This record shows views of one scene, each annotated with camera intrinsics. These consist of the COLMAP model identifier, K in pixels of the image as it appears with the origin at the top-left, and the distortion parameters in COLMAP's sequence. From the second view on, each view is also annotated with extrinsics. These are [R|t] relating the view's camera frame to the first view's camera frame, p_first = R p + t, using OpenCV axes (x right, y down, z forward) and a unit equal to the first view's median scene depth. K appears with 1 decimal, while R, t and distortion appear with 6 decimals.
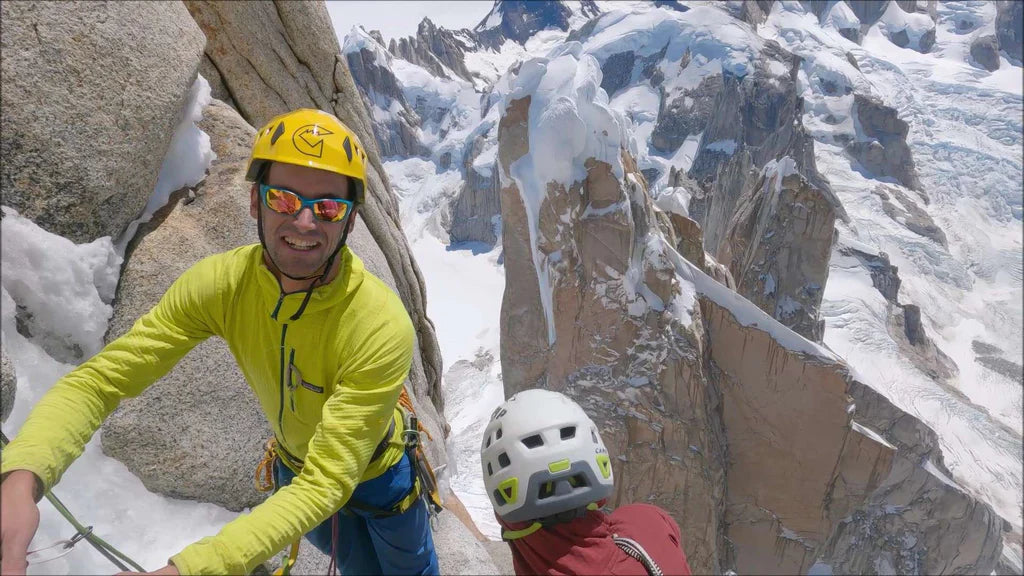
lens RADIAL K [[534.9, 0, 512.0], [0, 534.9, 288.0], [0, 0, 1]] dist [-0.003710, -0.001384]
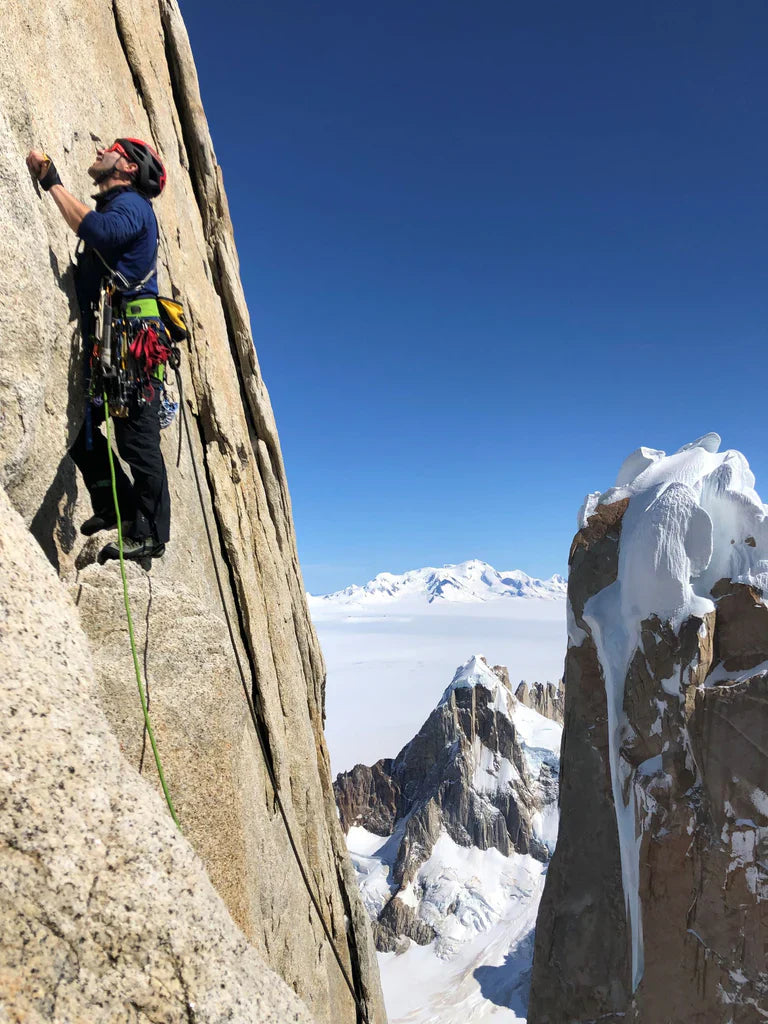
lens RADIAL K [[821.6, 0, 384.0], [0, 821.6, 512.0], [0, 0, 1]] dist [0.040049, -0.007812]
pose [[0.924079, 0.068853, -0.375948, 0.047365], [-0.280319, 0.790737, -0.544203, 0.094338], [0.259806, 0.608272, 0.750004, 0.069258]]
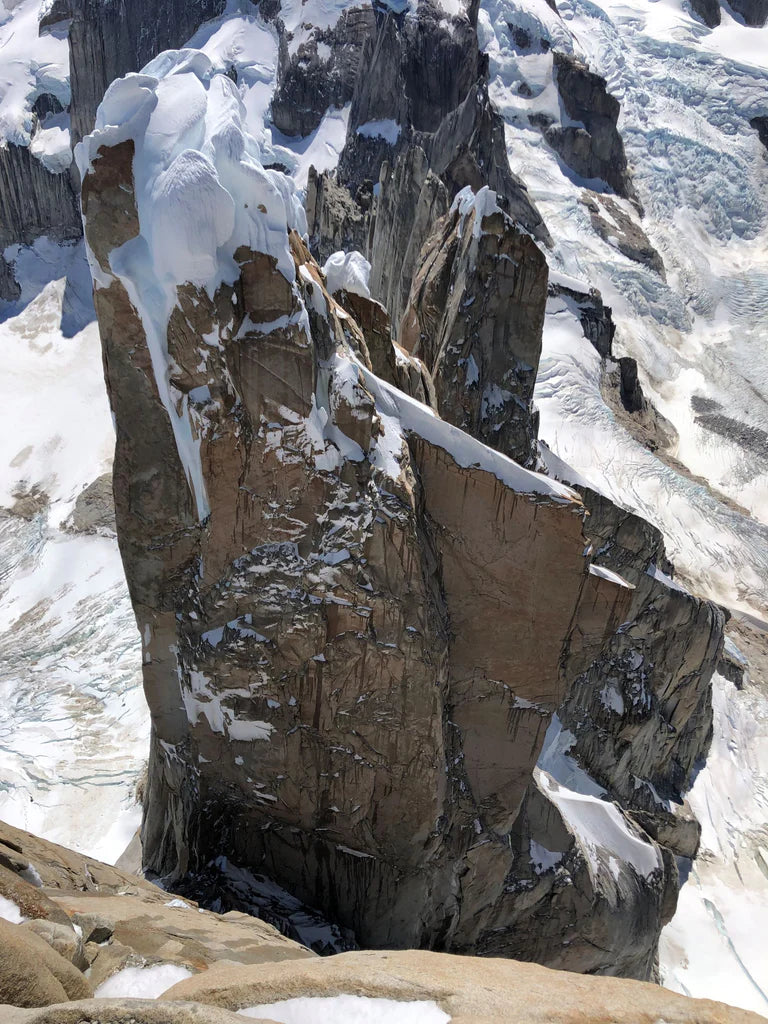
lens RADIAL K [[835.2, 0, 402.1], [0, 835.2, 509.2], [0, 0, 1]] dist [0.011676, -0.000099]
pose [[0.923402, -0.138131, 0.358118, -0.028630], [0.071126, 0.978421, 0.193992, -0.038464], [-0.377186, -0.153661, 0.913301, -0.019984]]
